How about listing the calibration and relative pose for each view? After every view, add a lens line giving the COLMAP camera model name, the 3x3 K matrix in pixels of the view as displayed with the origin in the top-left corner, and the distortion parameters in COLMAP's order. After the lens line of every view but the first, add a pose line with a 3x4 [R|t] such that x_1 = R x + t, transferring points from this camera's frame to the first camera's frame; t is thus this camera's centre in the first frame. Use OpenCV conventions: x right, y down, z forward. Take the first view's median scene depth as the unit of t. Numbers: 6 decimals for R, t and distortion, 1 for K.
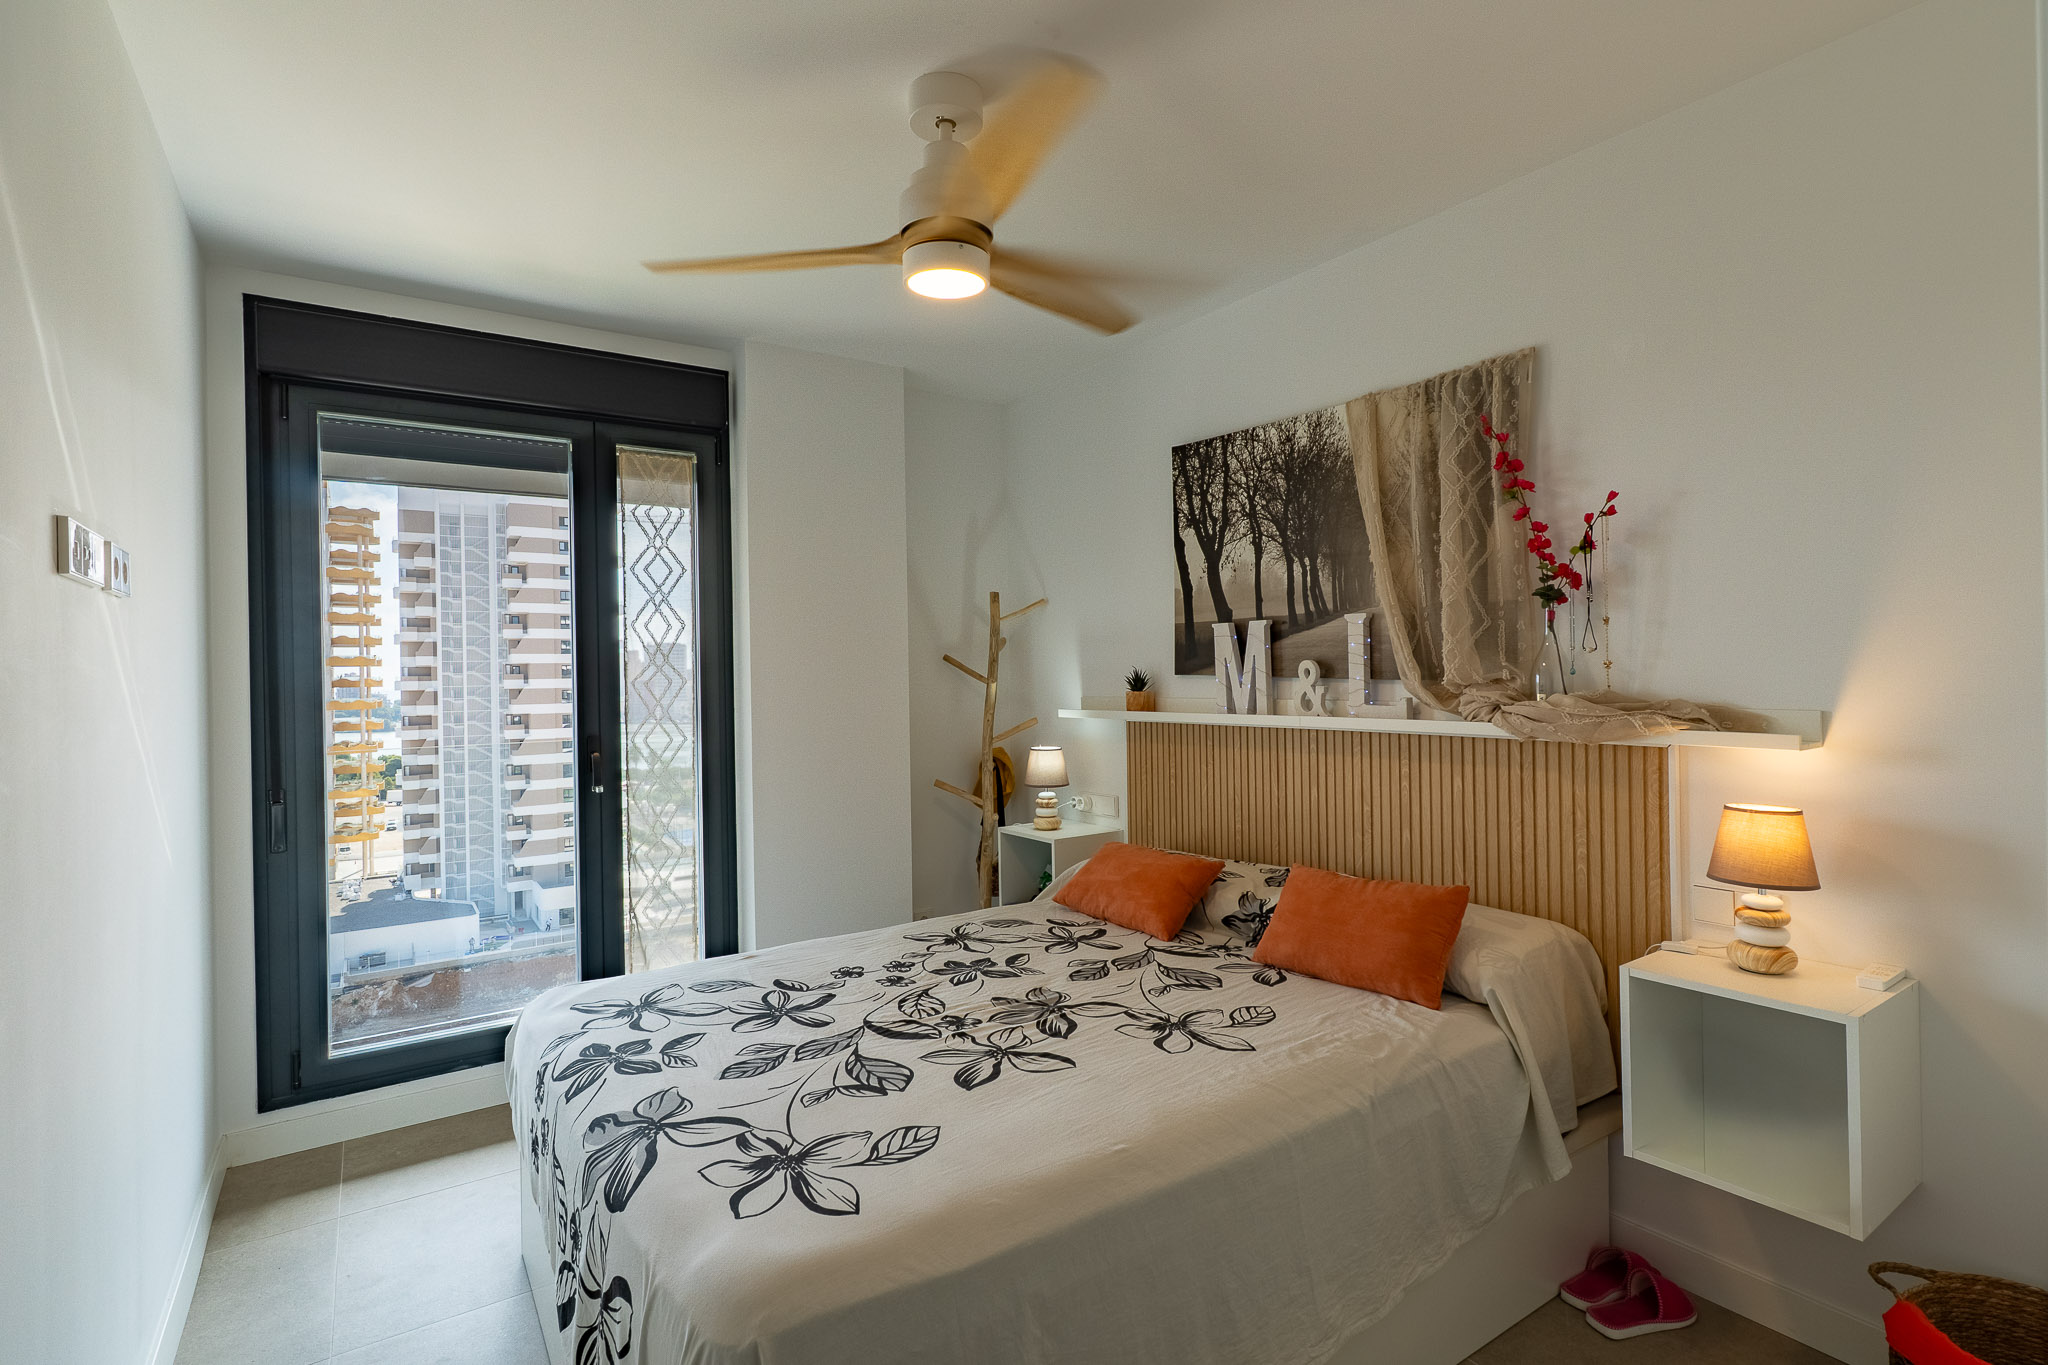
lens RADIAL K [[955.3, 0, 974.7], [0, 955.3, 673.3], [0, 0, 1]] dist [0.001325, 0.000104]
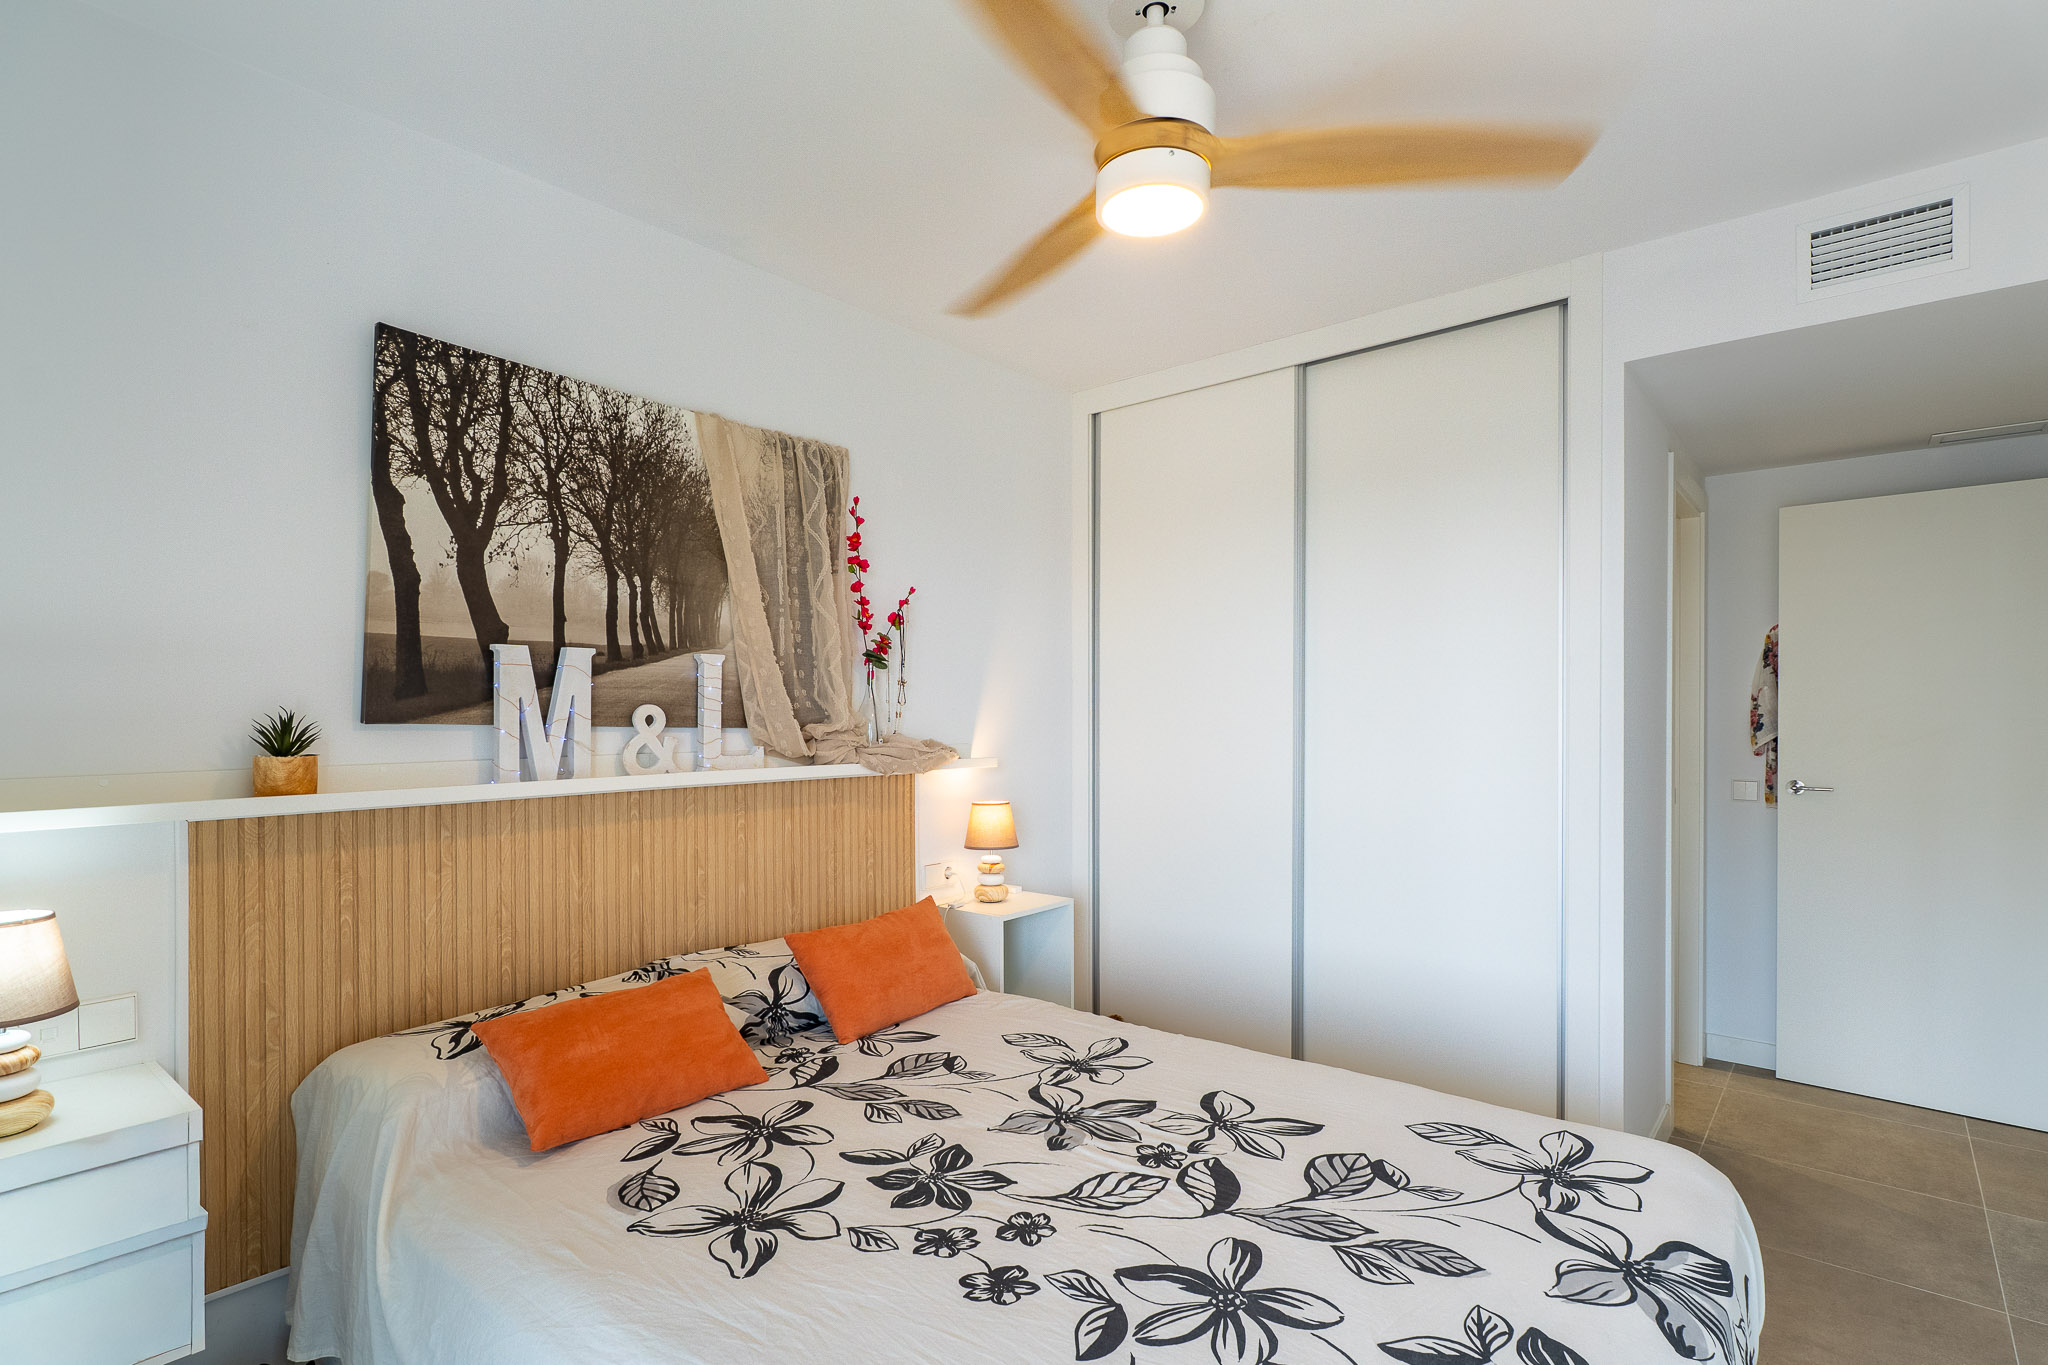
lens RADIAL K [[987.5, 0, 1014.1], [0, 987.5, 719.5], [0, 0, 1]] dist [0.000874, -0.000054]
pose [[-0.283632, 0.010519, 0.958875, -0.531983], [0.007133, 0.999935, -0.008859, 0.008231], [-0.958907, 0.004327, -0.283689, 0.930771]]
